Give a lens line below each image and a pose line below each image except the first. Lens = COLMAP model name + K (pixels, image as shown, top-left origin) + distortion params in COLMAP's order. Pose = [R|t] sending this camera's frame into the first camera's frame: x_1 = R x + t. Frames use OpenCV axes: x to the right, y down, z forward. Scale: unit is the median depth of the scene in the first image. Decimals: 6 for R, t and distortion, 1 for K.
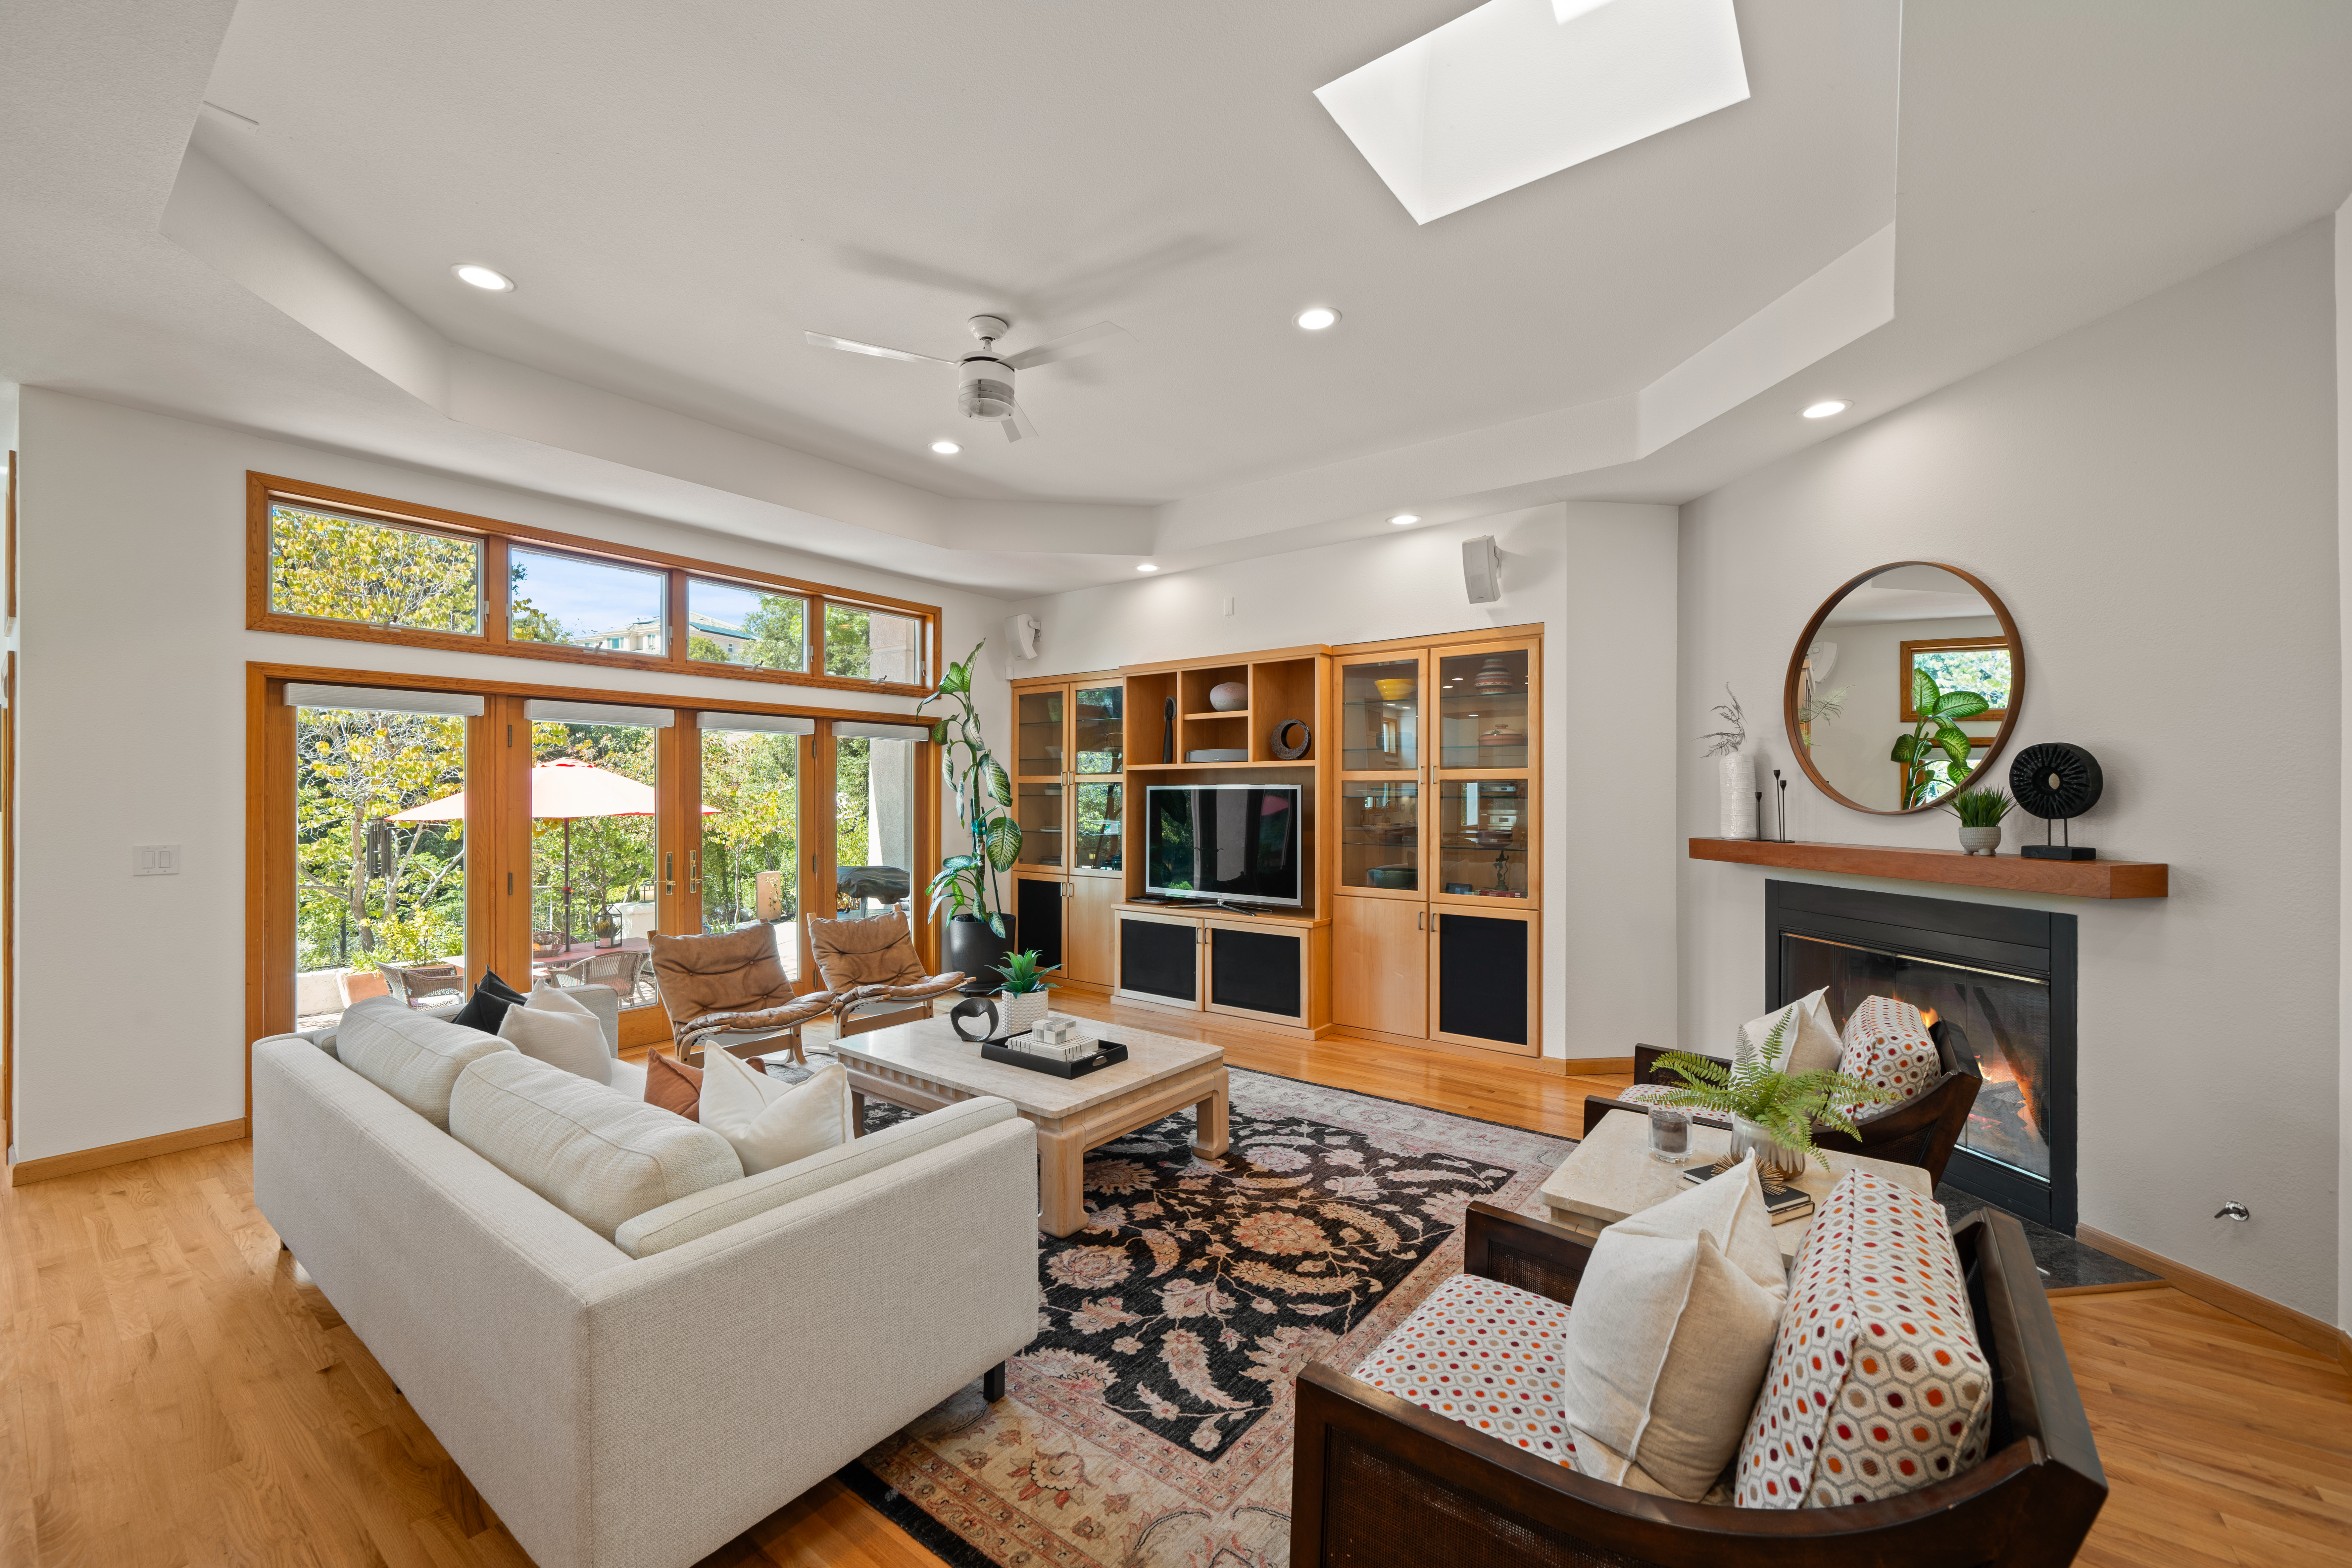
lens RADIAL K [[935.6, 0, 1162.0], [0, 935.6, 791.1], [0, 0, 1]] dist [-0.002840, -0.000447]
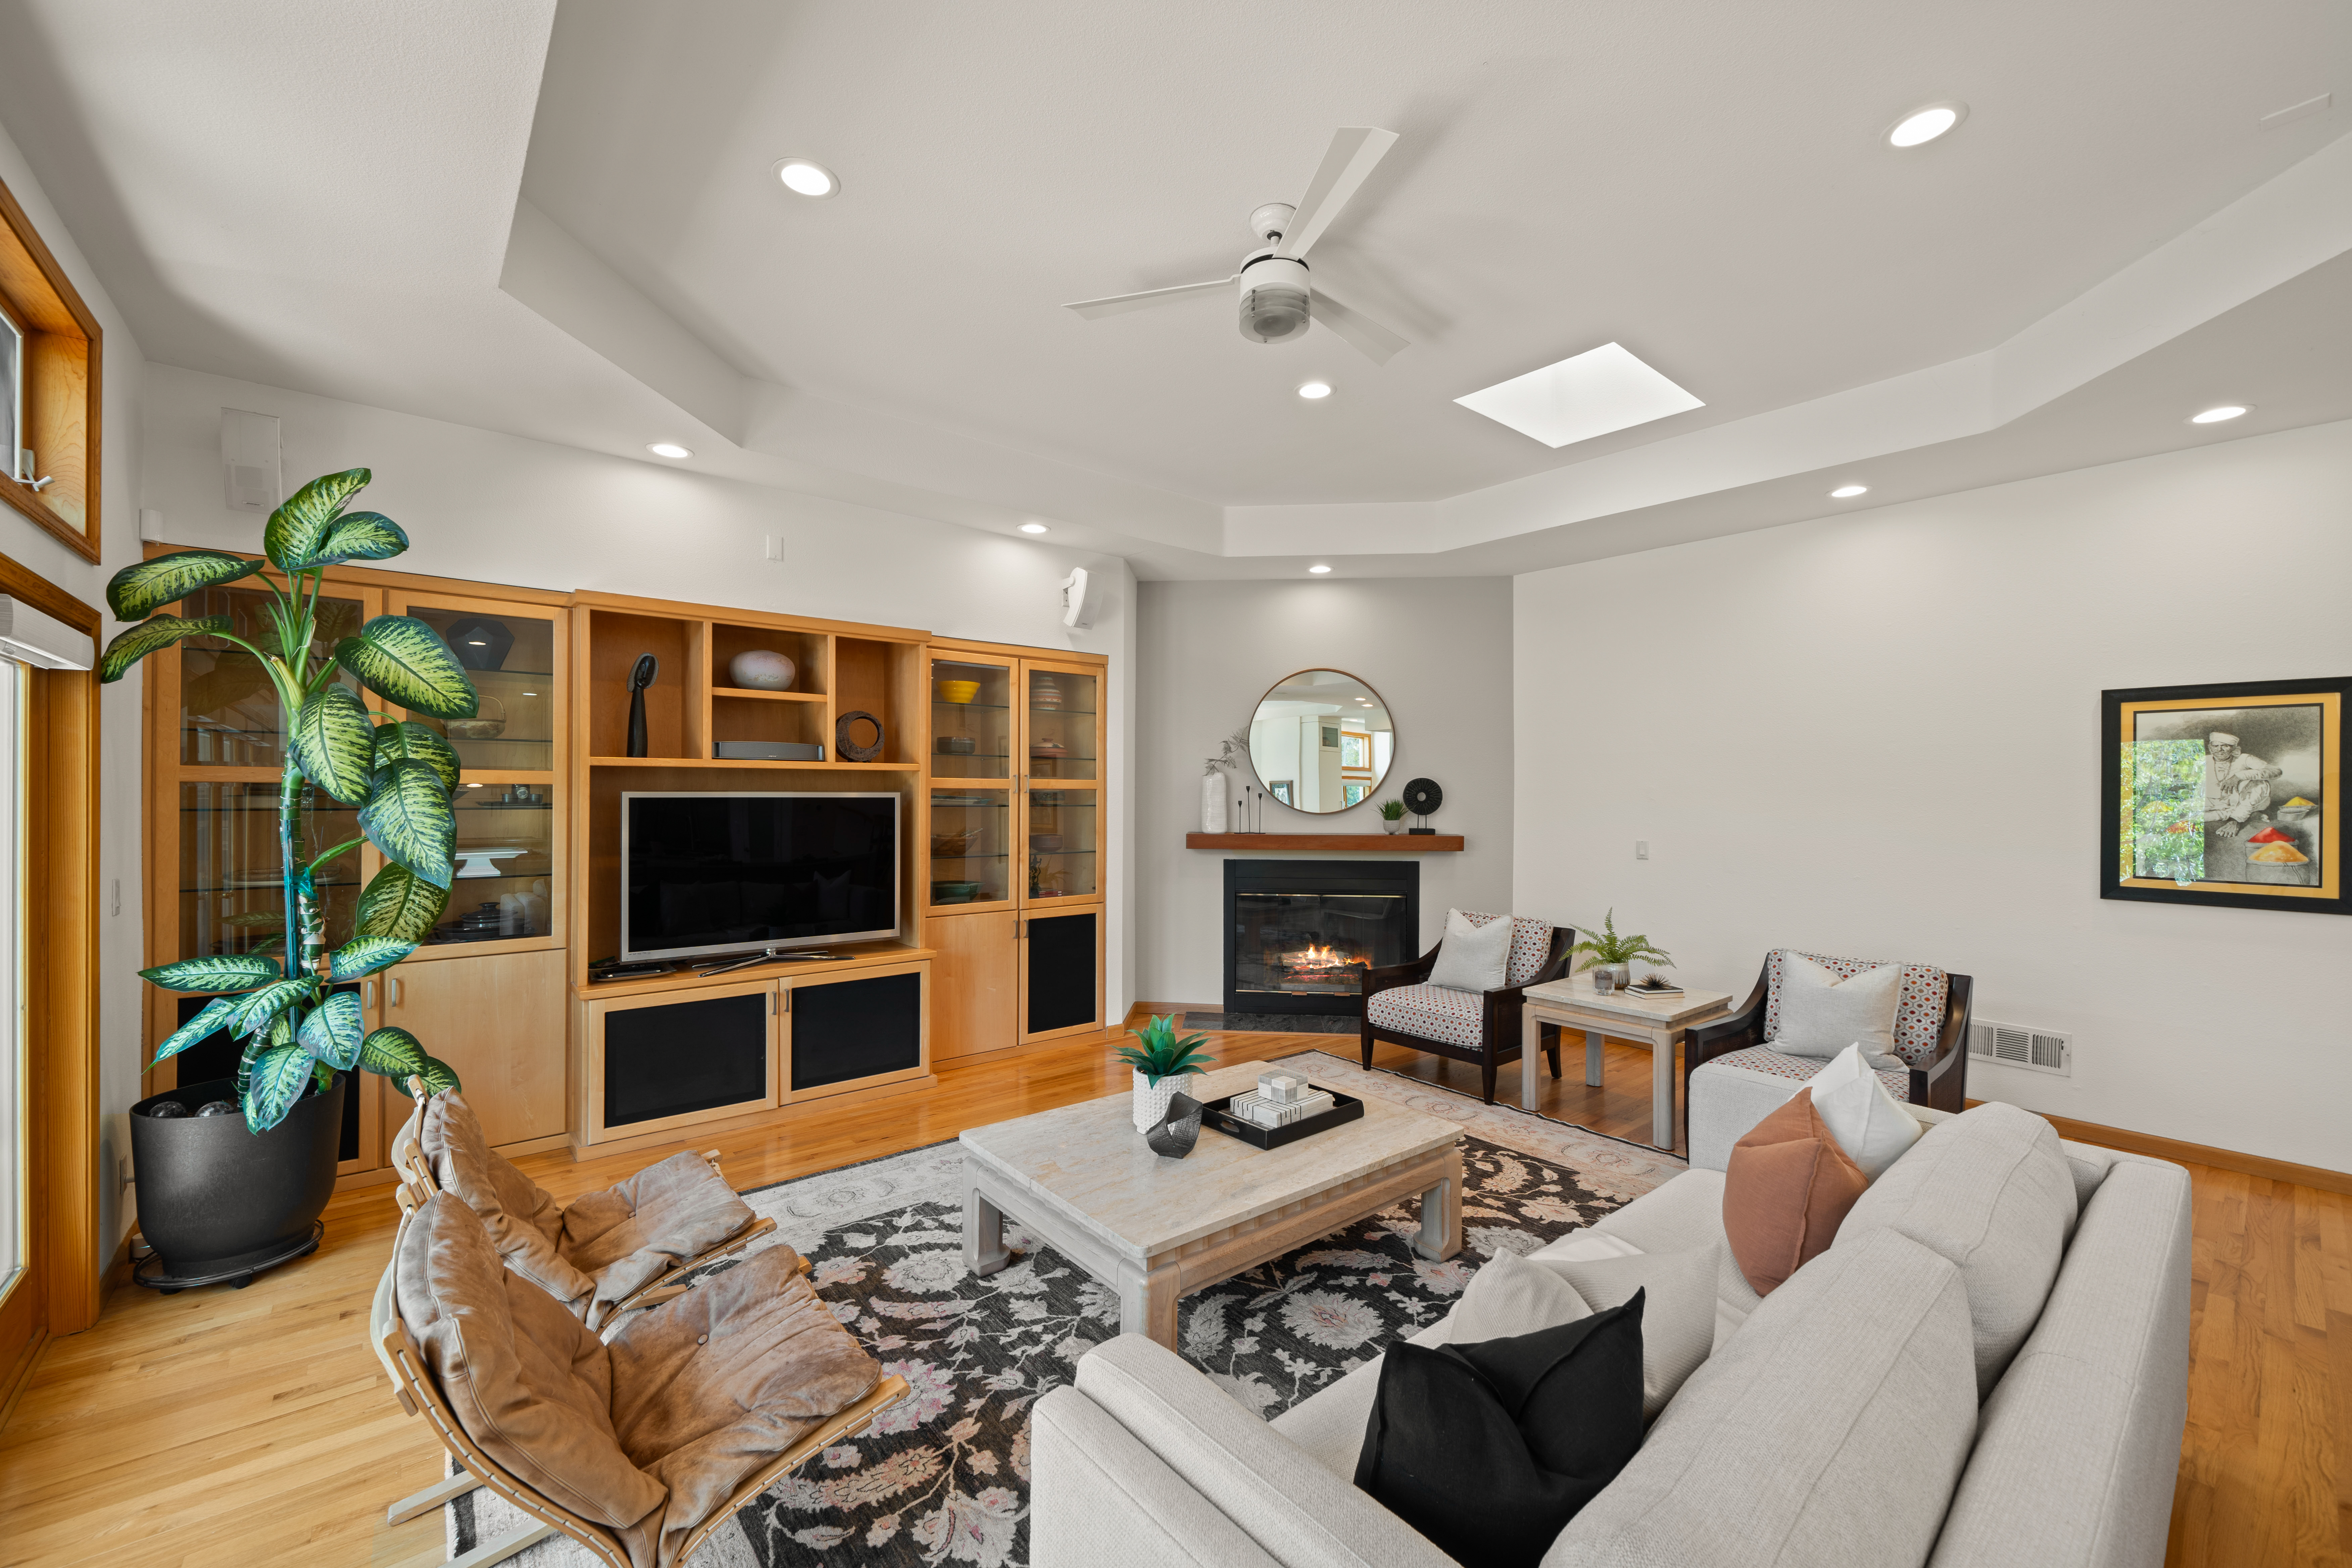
lens RADIAL K [[935.6, 0, 1162.0], [0, 935.6, 791.1], [0, 0, 1]] dist [-0.002840, -0.000447]
pose [[0.222377, 0.002422, 0.974958, -0.902957], [-0.006970, 0.999975, -0.000895, -0.012943], [-0.974936, -0.006597, 0.222389, 0.846318]]
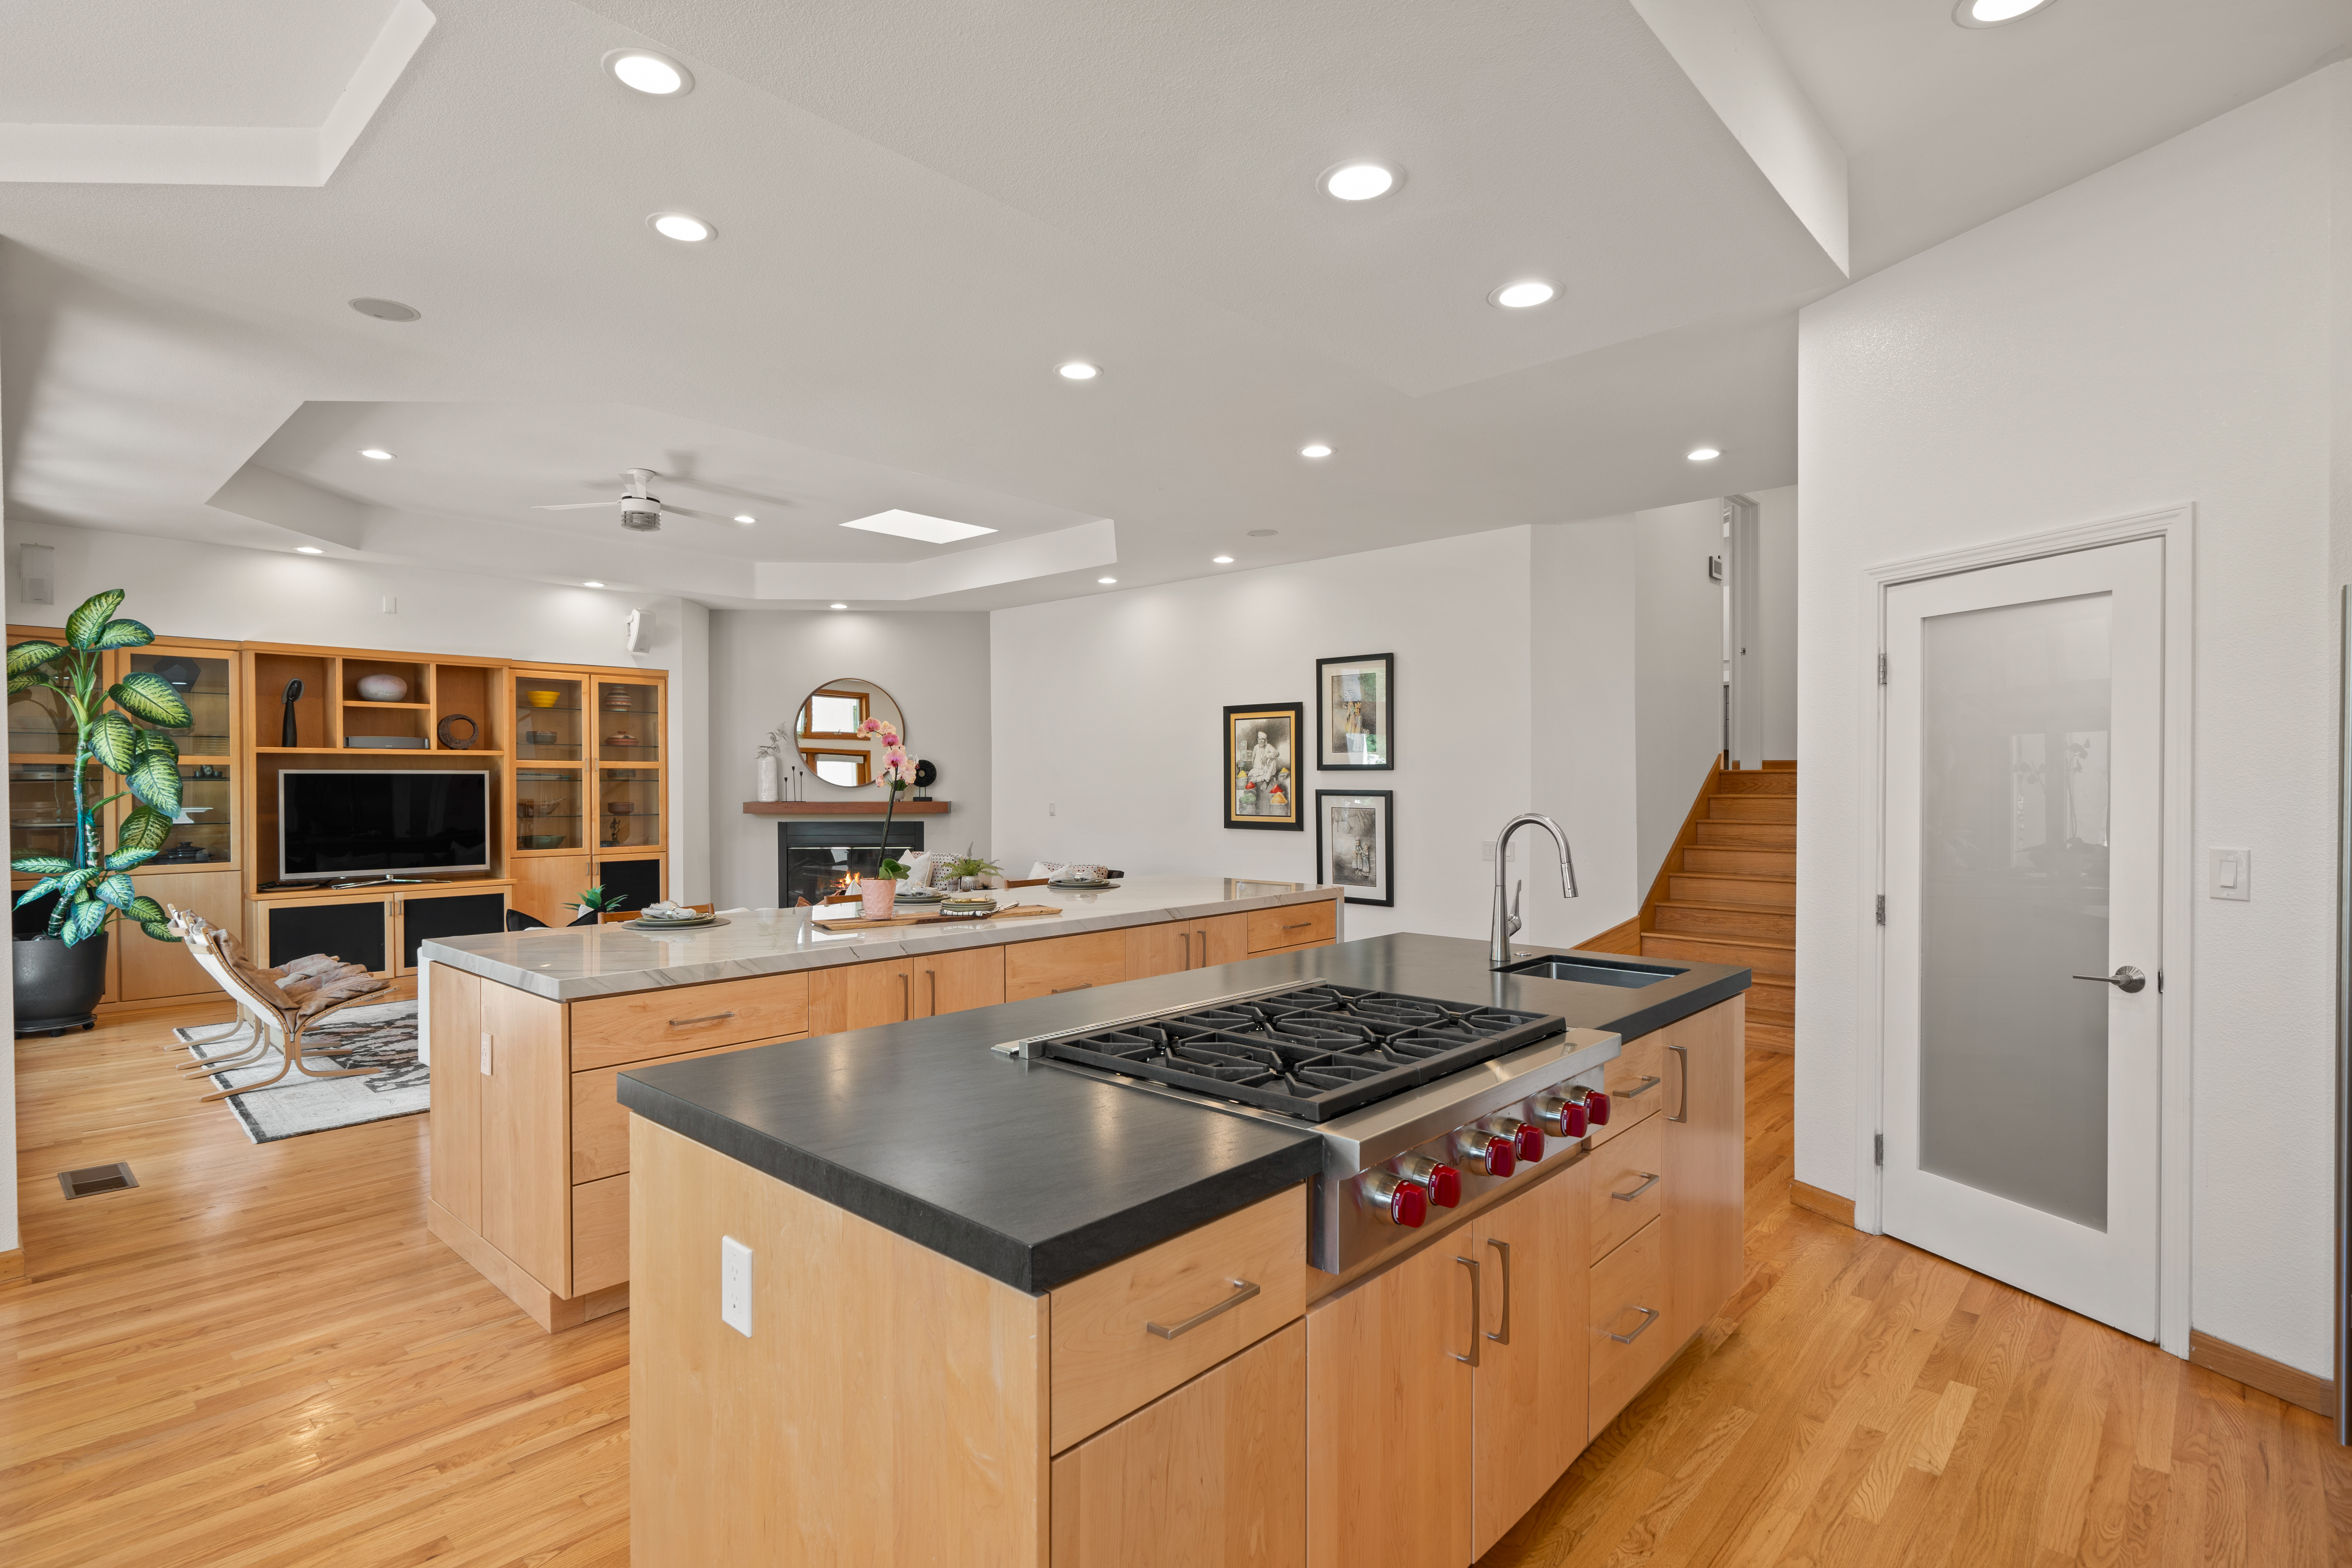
lens RADIAL K [[1141.1, 0, 1157.9], [0, 1141.1, 788.5], [0, 0, 1]] dist [0.000724, 0.000221]
pose [[0.091392, -0.006622, 0.995793, -1.828182], [-0.001050, 0.999977, 0.006746, 0.008299], [-0.995814, -0.001662, 0.091383, -0.010678]]
